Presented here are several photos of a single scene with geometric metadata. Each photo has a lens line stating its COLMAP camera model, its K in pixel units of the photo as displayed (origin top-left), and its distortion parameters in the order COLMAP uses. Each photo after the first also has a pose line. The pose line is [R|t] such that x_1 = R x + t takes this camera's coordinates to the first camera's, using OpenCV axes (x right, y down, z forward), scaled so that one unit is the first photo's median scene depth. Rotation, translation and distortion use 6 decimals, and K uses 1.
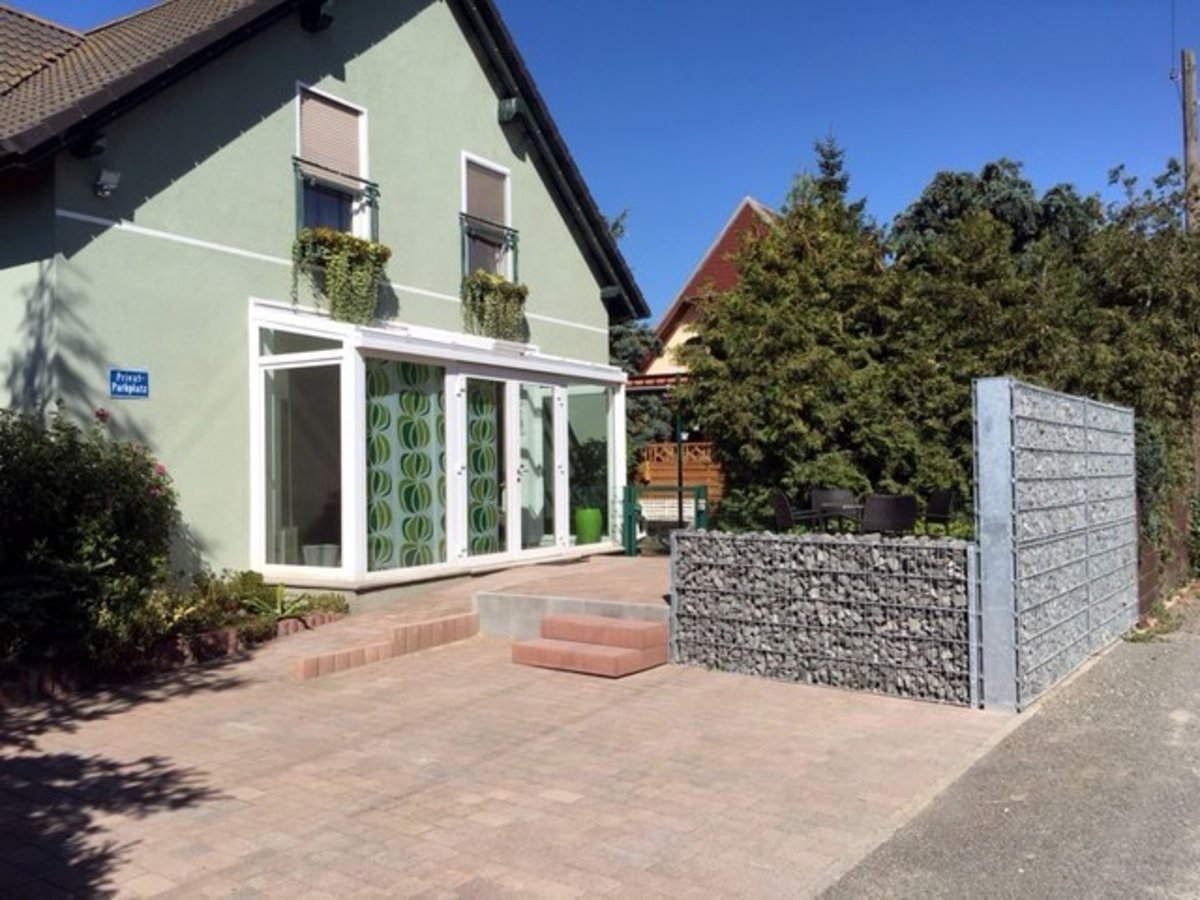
lens RADIAL K [[1054.0, 0, 599.0], [0, 1054.0, 452.9], [0, 0, 1]] dist [0.052070, -0.032759]
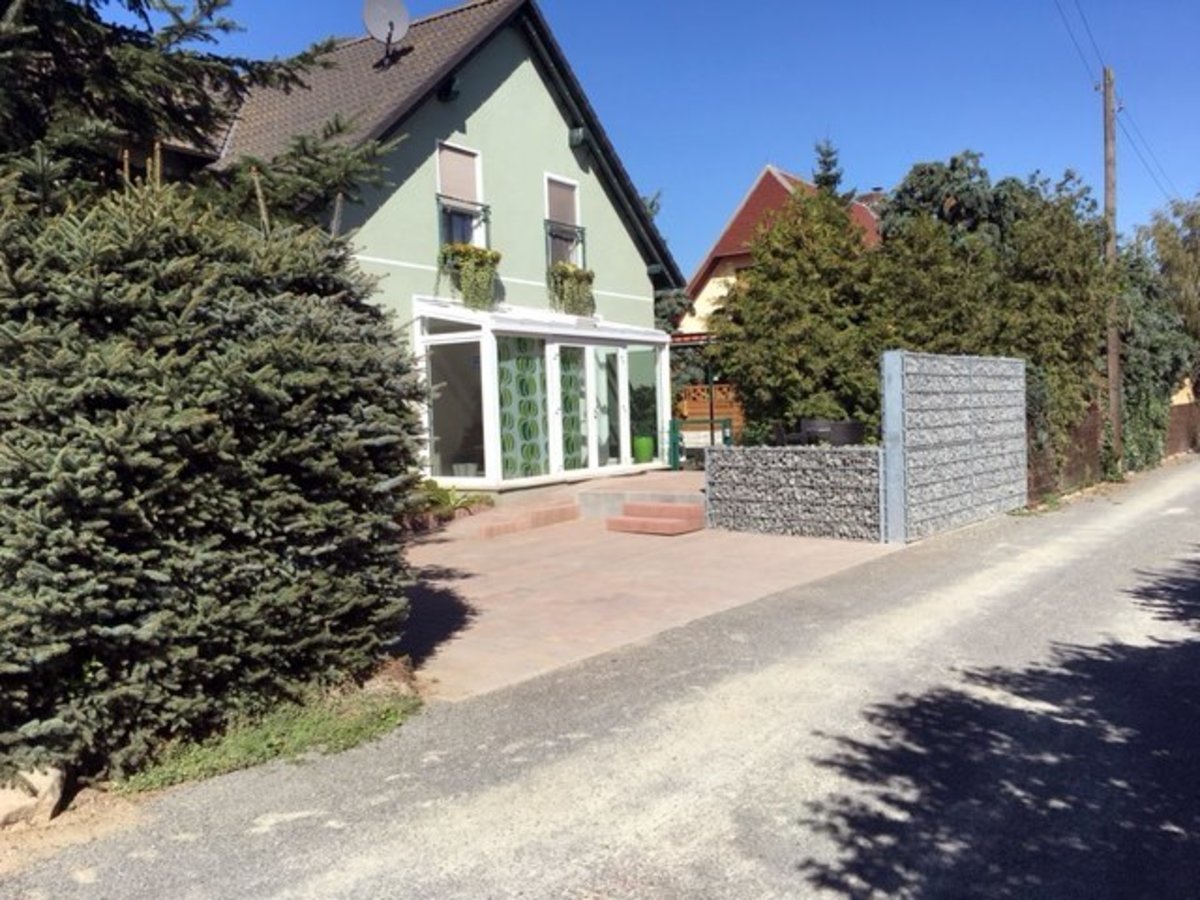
lens RADIAL K [[1054.0, 0, 608.9], [0, 1054.0, 447.0], [0, 0, 1]] dist [0.052070, -0.032759]
pose [[0.999572, -0.018799, -0.022424, -0.027736], [0.019970, 0.998385, 0.053177, -0.008821], [0.021388, -0.053602, 0.998333, -0.402072]]
